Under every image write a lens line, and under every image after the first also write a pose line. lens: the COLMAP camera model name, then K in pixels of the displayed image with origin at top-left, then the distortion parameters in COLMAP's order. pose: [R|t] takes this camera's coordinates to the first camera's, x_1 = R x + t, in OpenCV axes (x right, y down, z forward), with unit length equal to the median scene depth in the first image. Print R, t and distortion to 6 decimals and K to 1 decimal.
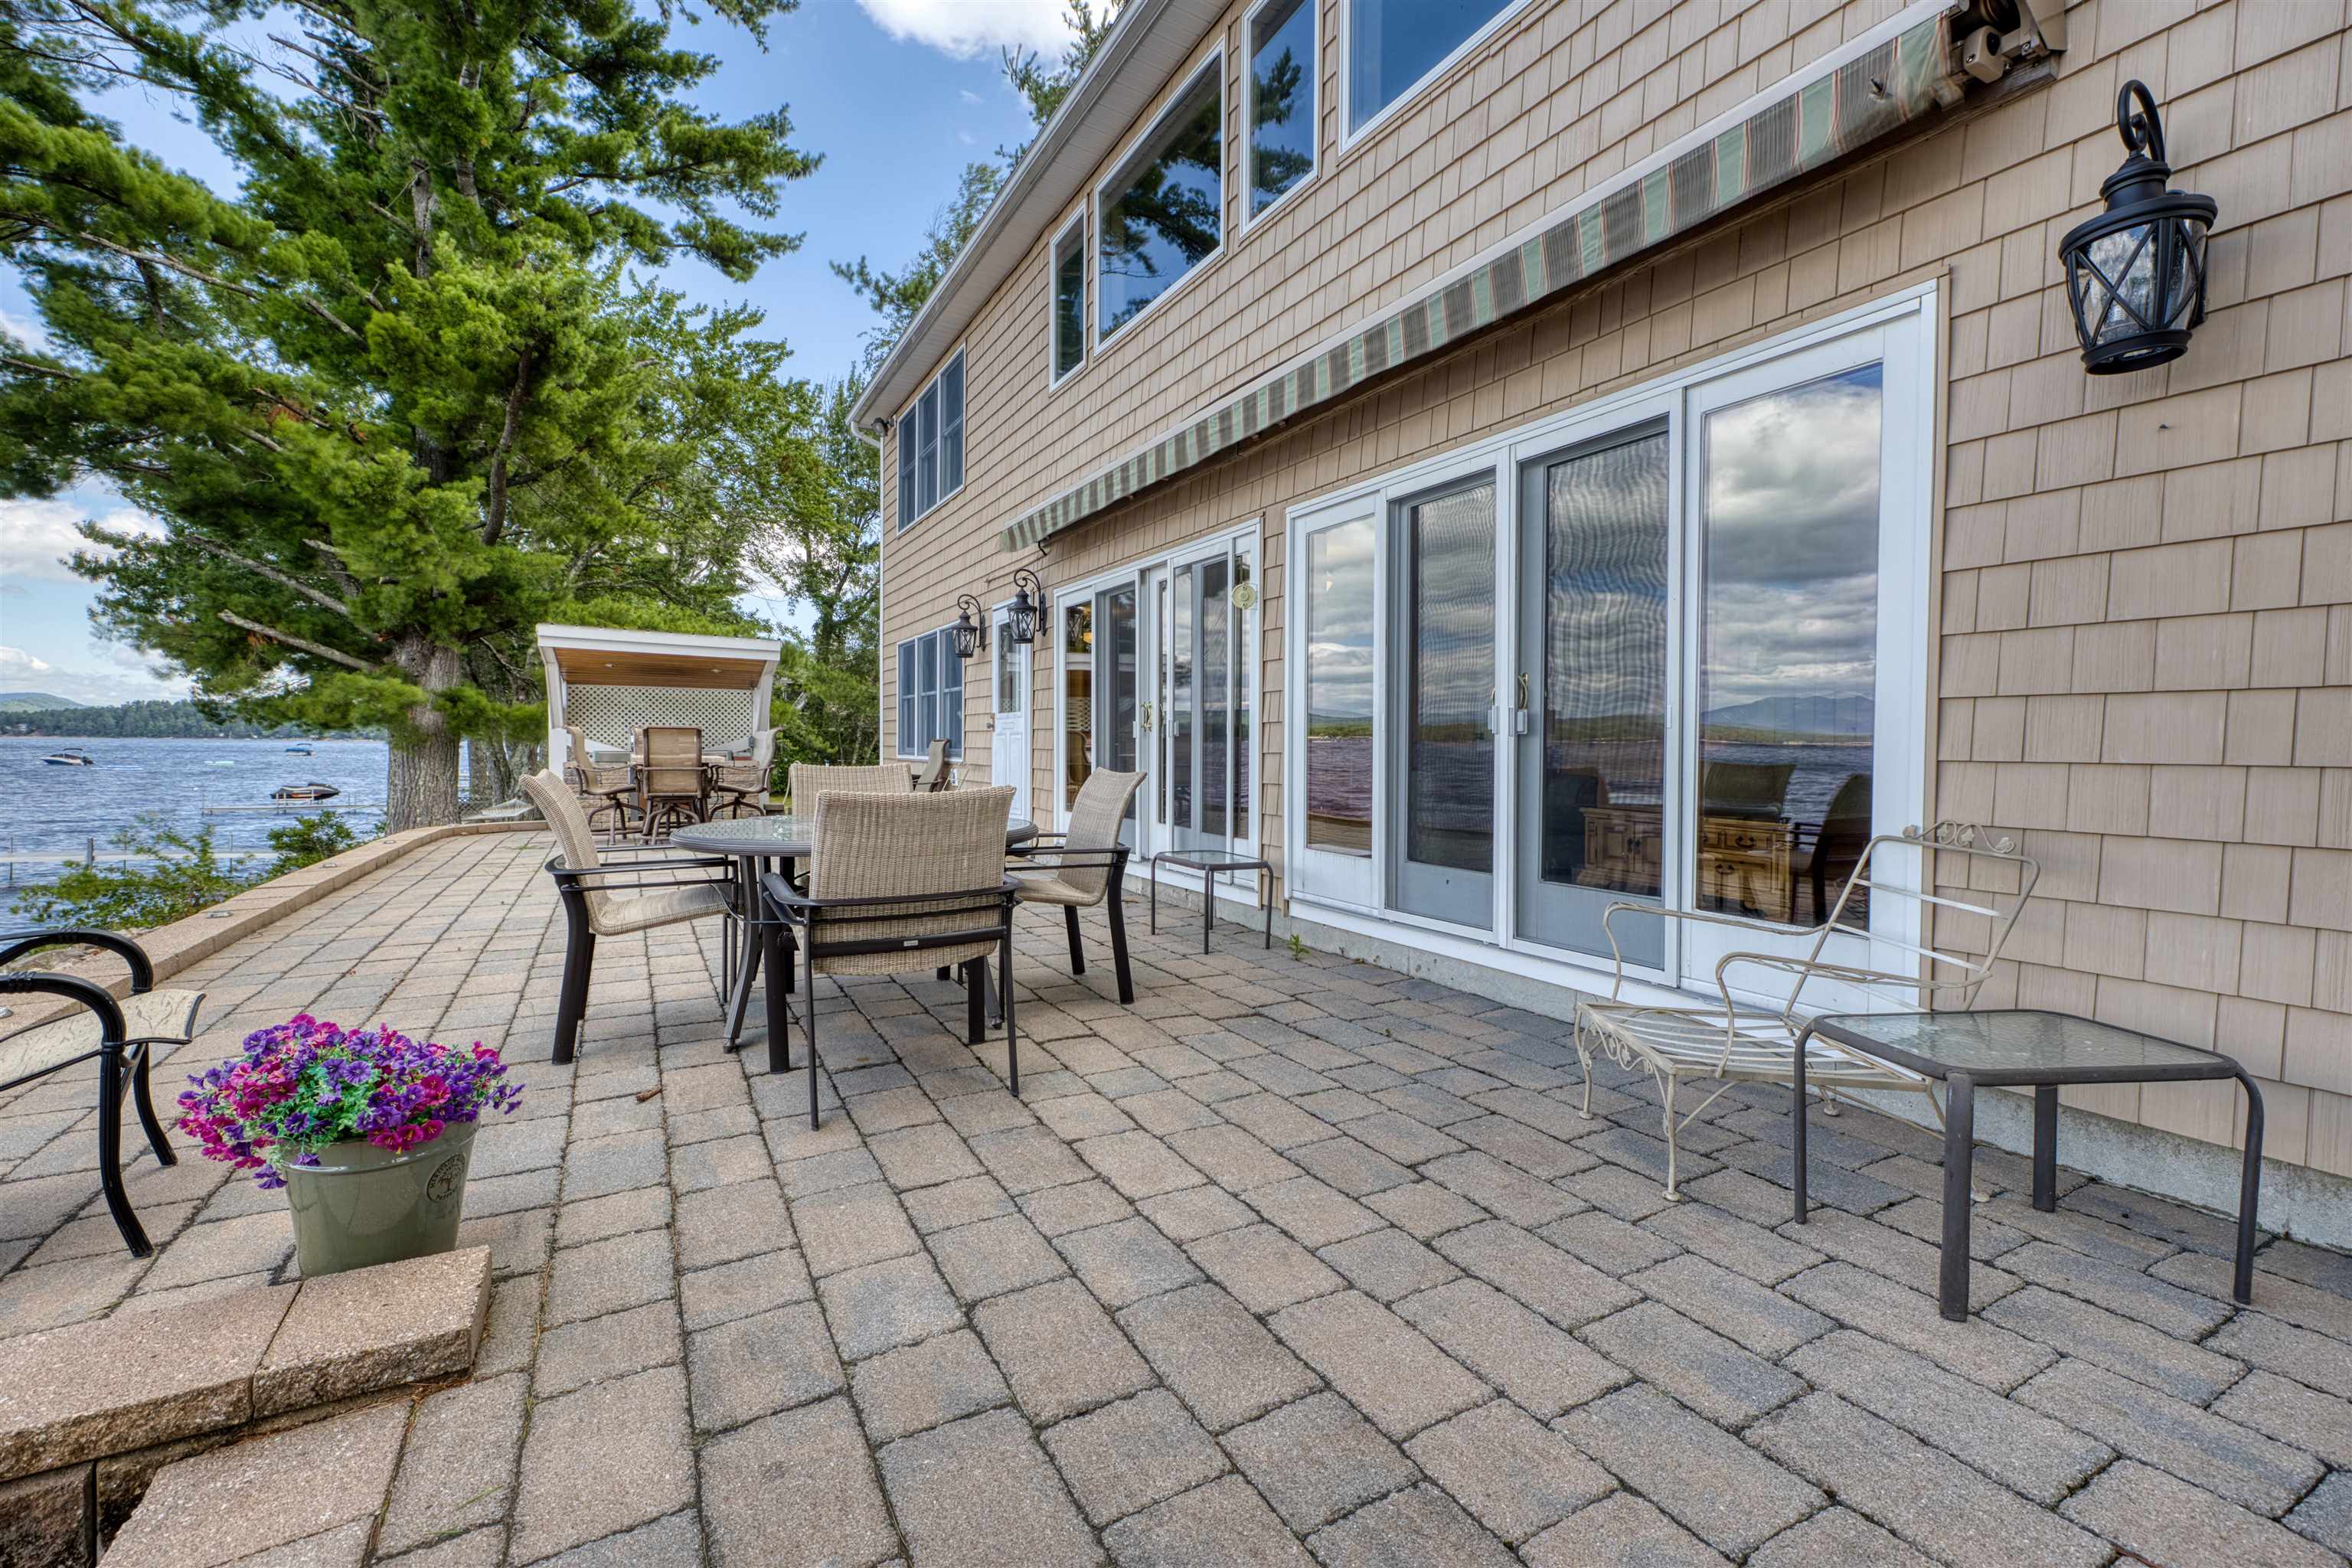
lens RADIAL K [[1012.8, 0, 1180.2], [0, 1012.8, 770.2], [0, 0, 1]] dist [-0.000725, 0.001798]
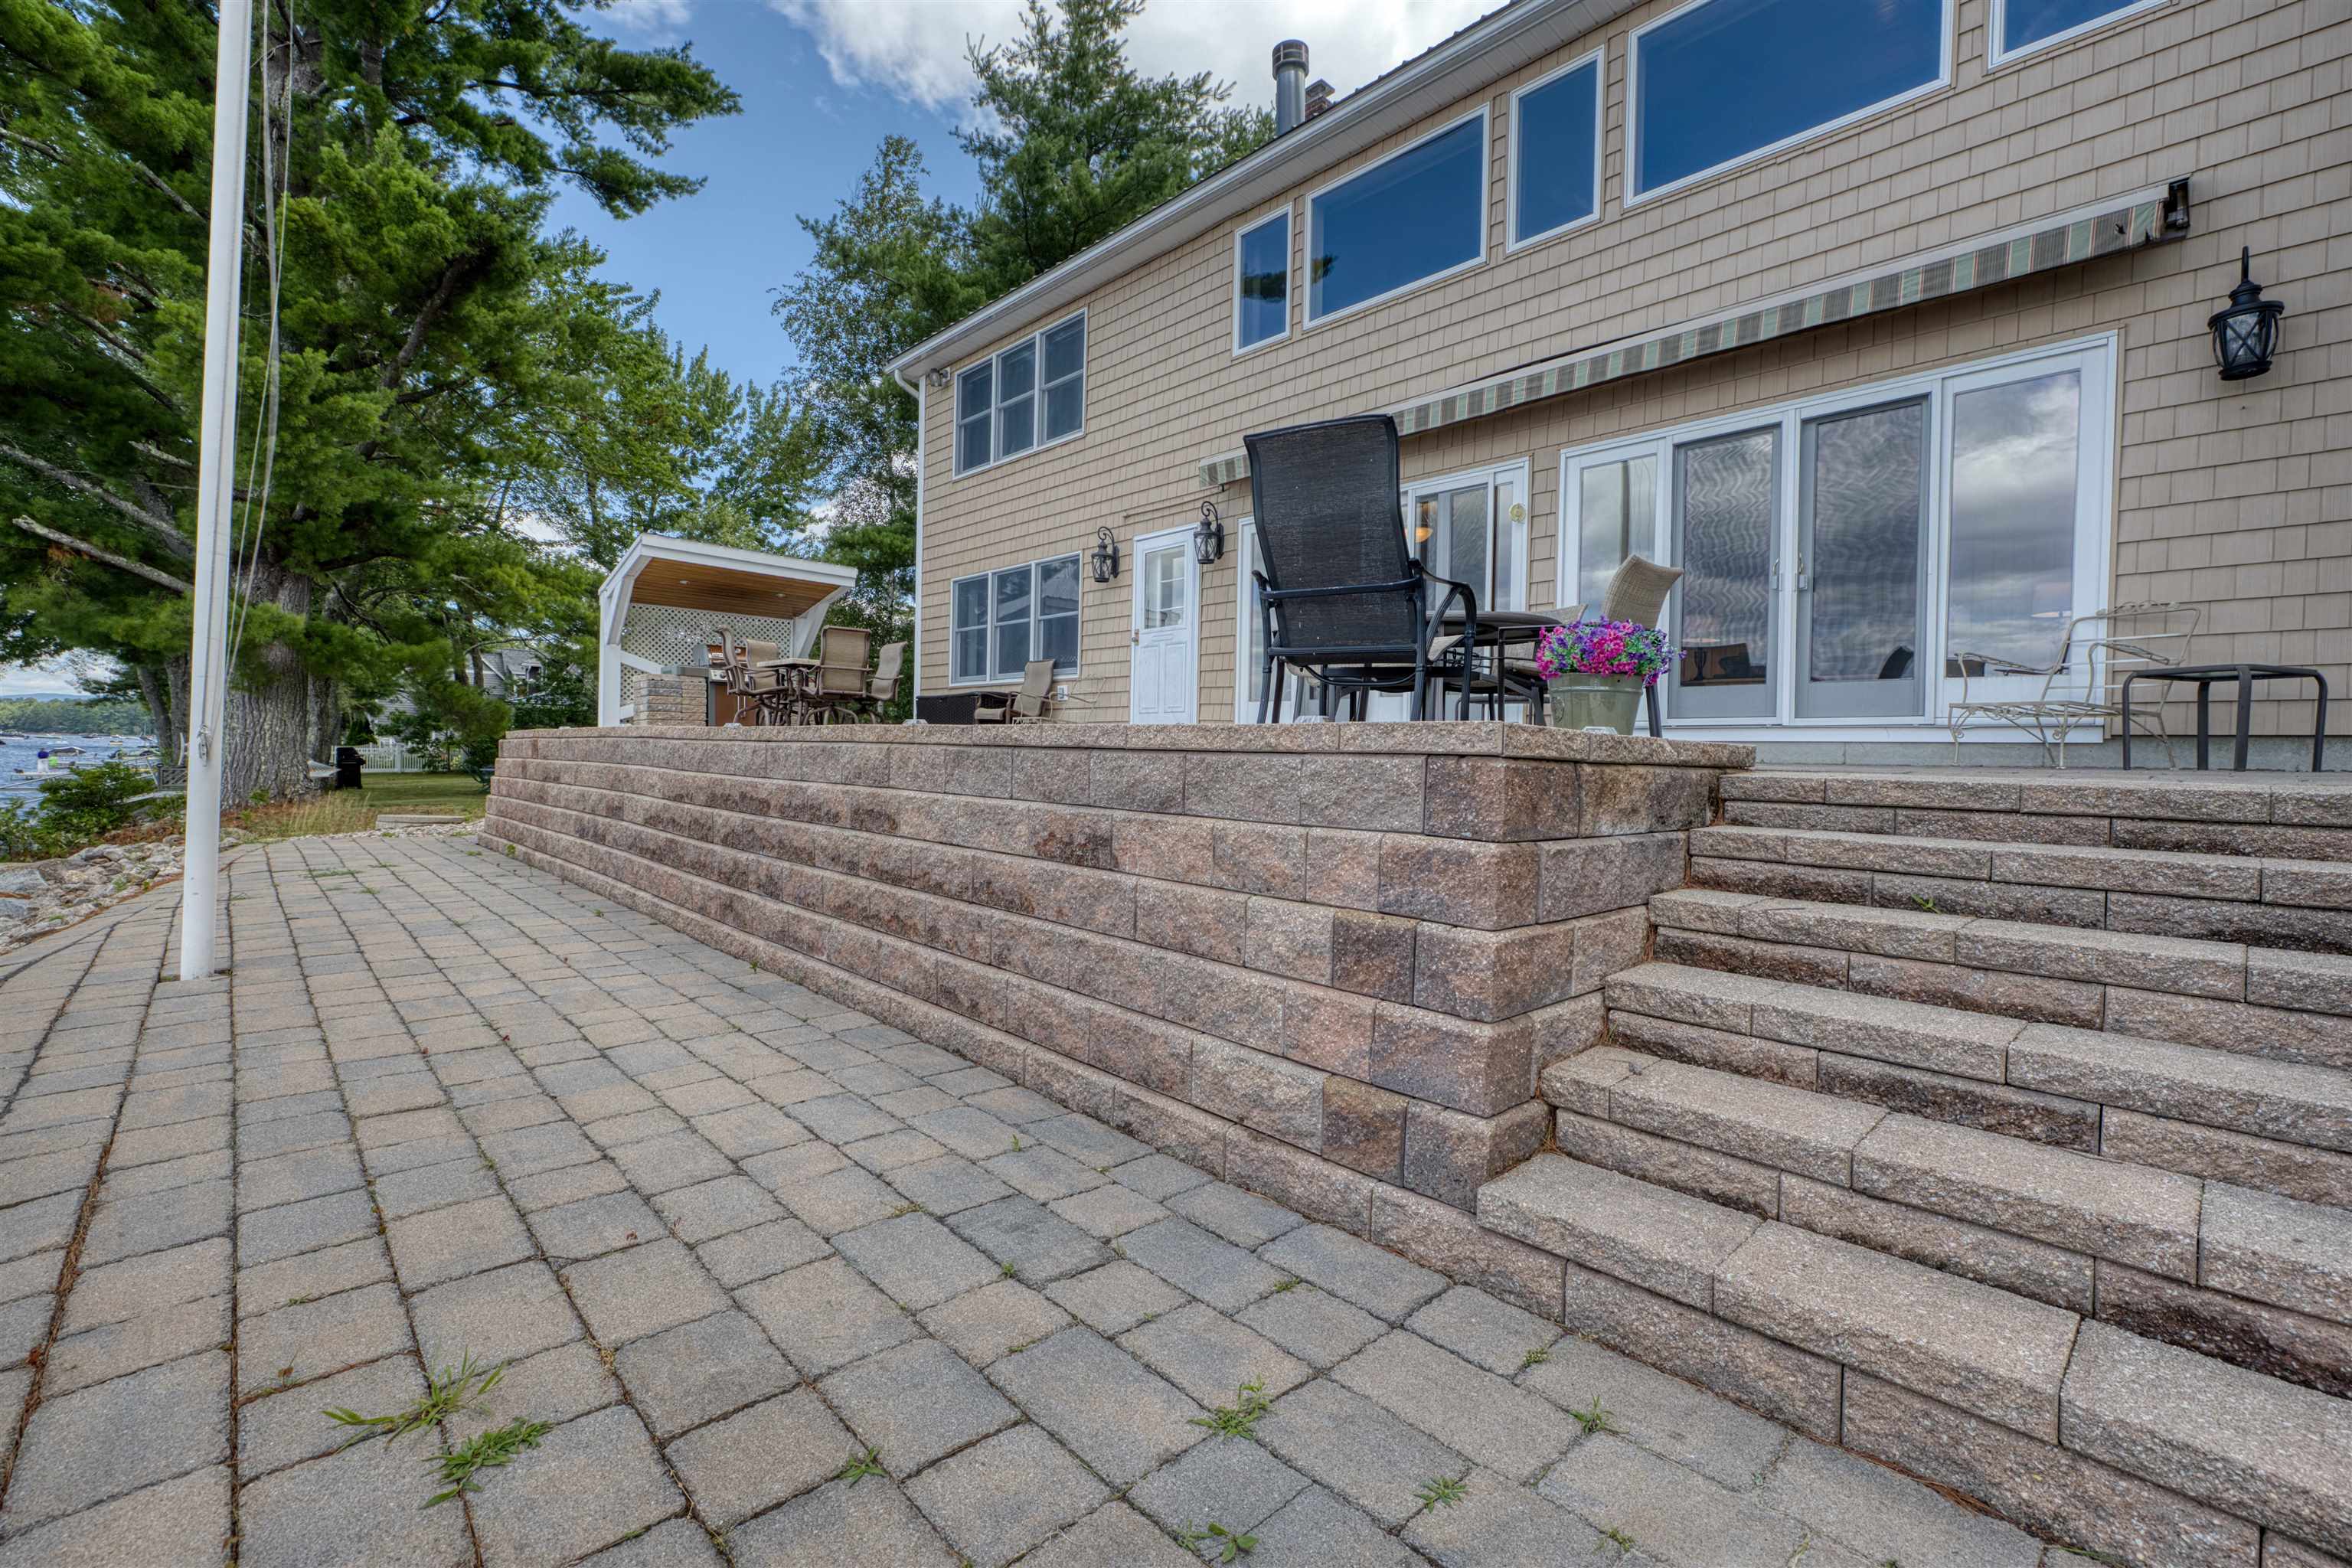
lens RADIAL K [[1012.8, 0, 1158.3], [0, 1012.8, 777.2], [0, 0, 1]] dist [-0.000725, 0.001798]
pose [[0.968319, 0.007562, 0.249600, -0.266255], [-0.006596, 0.999967, -0.004706, 0.069996], [-0.249628, 0.002911, 0.968338, -0.075548]]
